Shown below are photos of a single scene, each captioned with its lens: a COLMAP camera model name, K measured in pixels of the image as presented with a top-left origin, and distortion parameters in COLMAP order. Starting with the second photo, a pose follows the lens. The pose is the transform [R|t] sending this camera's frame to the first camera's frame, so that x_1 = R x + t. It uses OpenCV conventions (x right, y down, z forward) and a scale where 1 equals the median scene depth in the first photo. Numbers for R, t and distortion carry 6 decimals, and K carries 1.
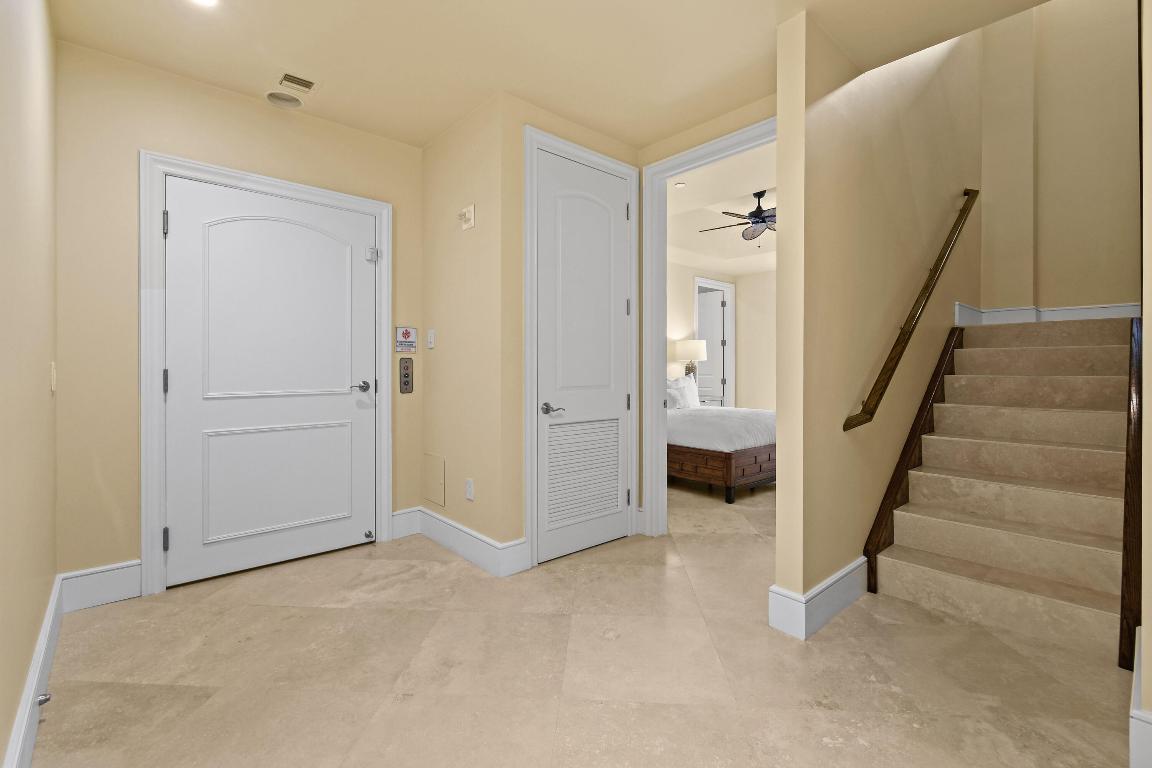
lens RADIAL K [[512.9, 0, 576.8], [0, 512.9, 375.4], [0, 0, 1]] dist [-0.002003, -0.002028]
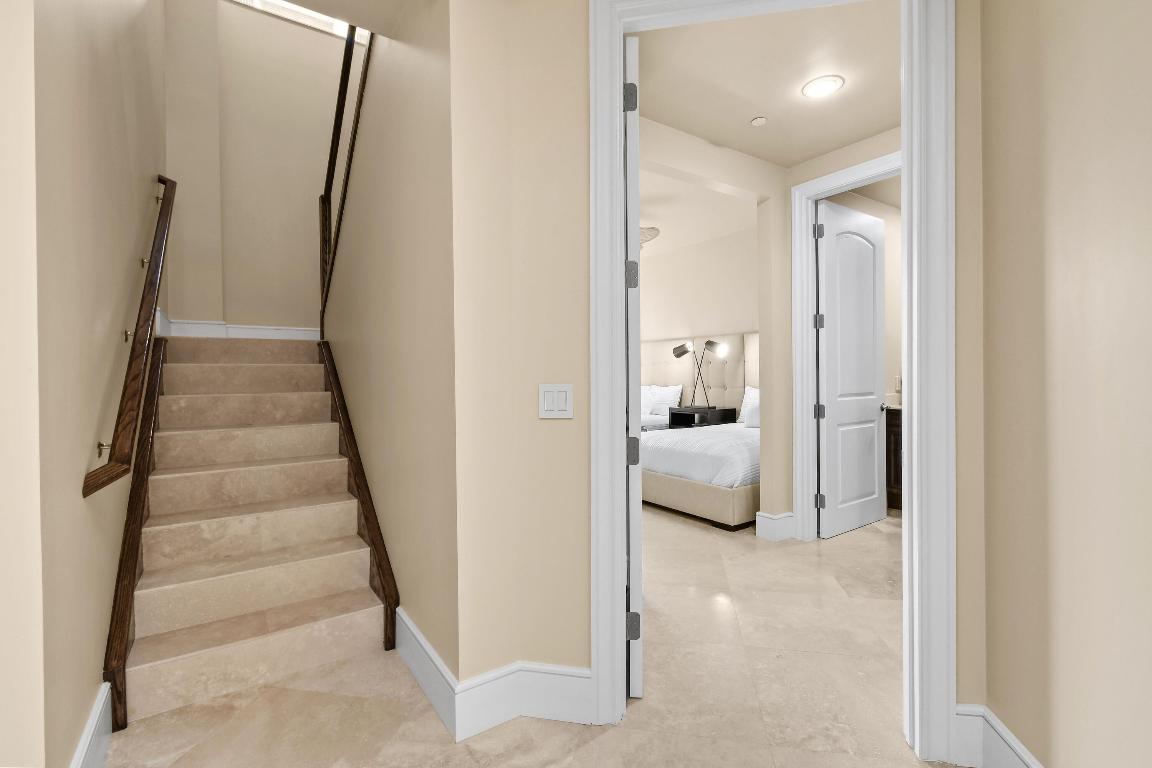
lens RADIAL K [[512.9, 0, 575.9], [0, 512.9, 381.1], [0, 0, 1]] dist [-0.002003, -0.002028]
pose [[0.121922, -0.010632, 0.992483, -0.000998], [0.027905, 0.999584, 0.007280, -0.014502], [-0.992147, 0.026808, 0.122168, 0.310476]]
